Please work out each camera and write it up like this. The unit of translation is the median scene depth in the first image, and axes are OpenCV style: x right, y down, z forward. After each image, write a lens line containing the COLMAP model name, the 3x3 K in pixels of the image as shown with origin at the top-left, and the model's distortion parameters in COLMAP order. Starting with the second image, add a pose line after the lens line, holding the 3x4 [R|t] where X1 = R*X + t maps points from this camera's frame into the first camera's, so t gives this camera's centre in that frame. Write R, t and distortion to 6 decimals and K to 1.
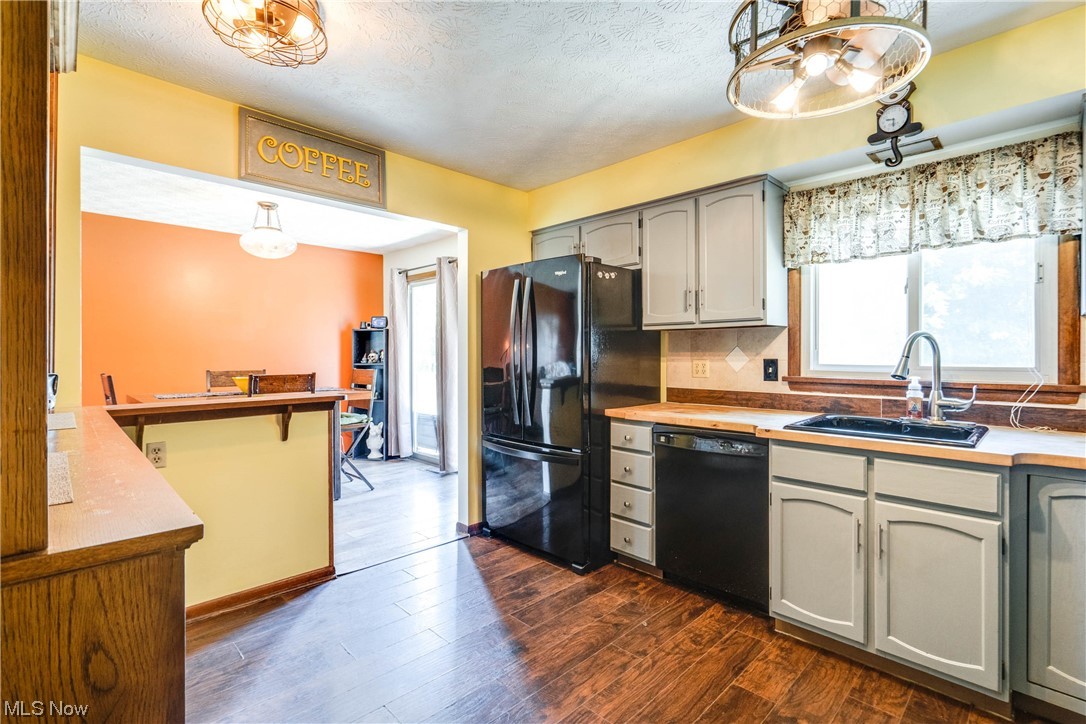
lens RADIAL K [[500.3, 0, 543.0], [0, 500.3, 362.0], [0, 0, 1]] dist [-0.012644, 0.000036]
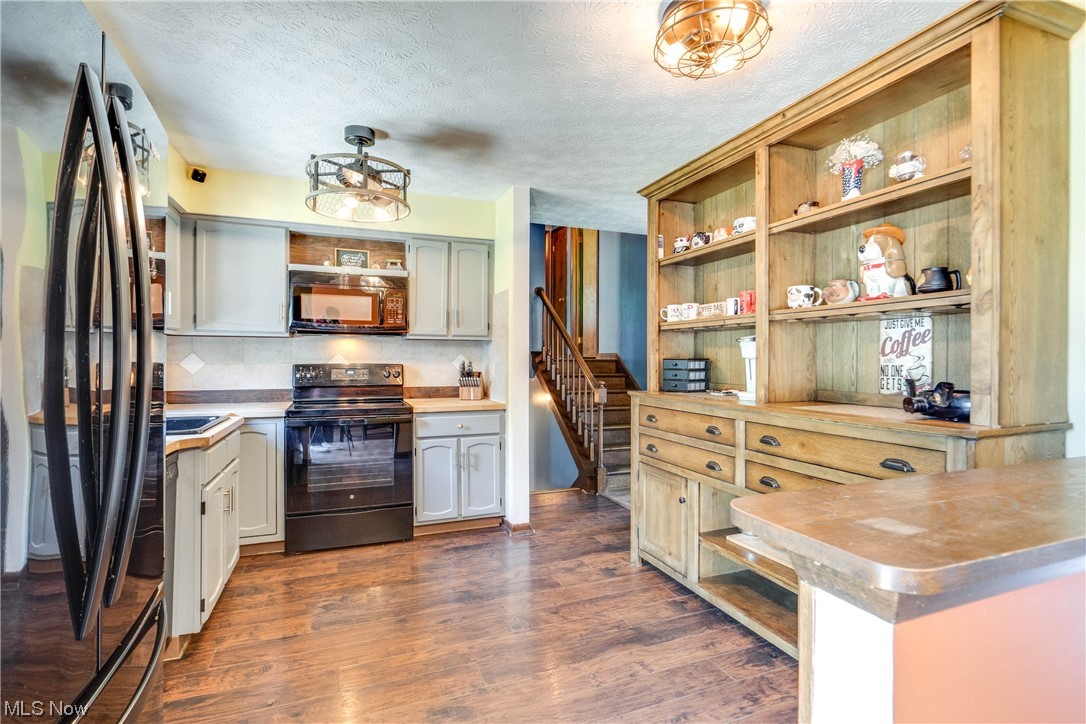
lens RADIAL K [[518.2, 0, 546.7], [0, 518.2, 356.3], [0, 0, 1]] dist [-0.000088, 0.000455]
pose [[-0.923892, 0.002490, 0.382646, -0.225981], [0.005436, 0.999963, 0.006619, -0.007943], [-0.382615, 0.008195, -0.923871, 0.700176]]
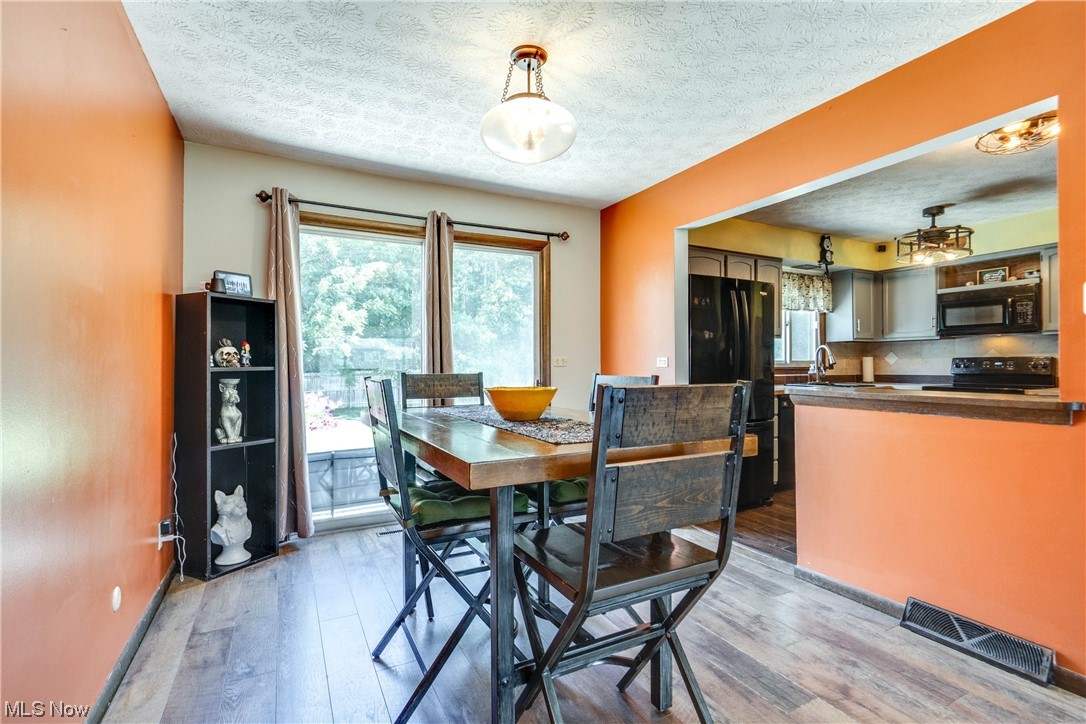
lens RADIAL K [[500.3, 0, 543.0], [0, 500.3, 362.0], [0, 0, 1]] dist [-0.012644, 0.000036]
pose [[0.289834, 0.005116, 0.957063, -0.822733], [0.019685, 0.999742, -0.011305, 0.010320], [-0.956874, 0.022117, 0.289659, 0.657044]]
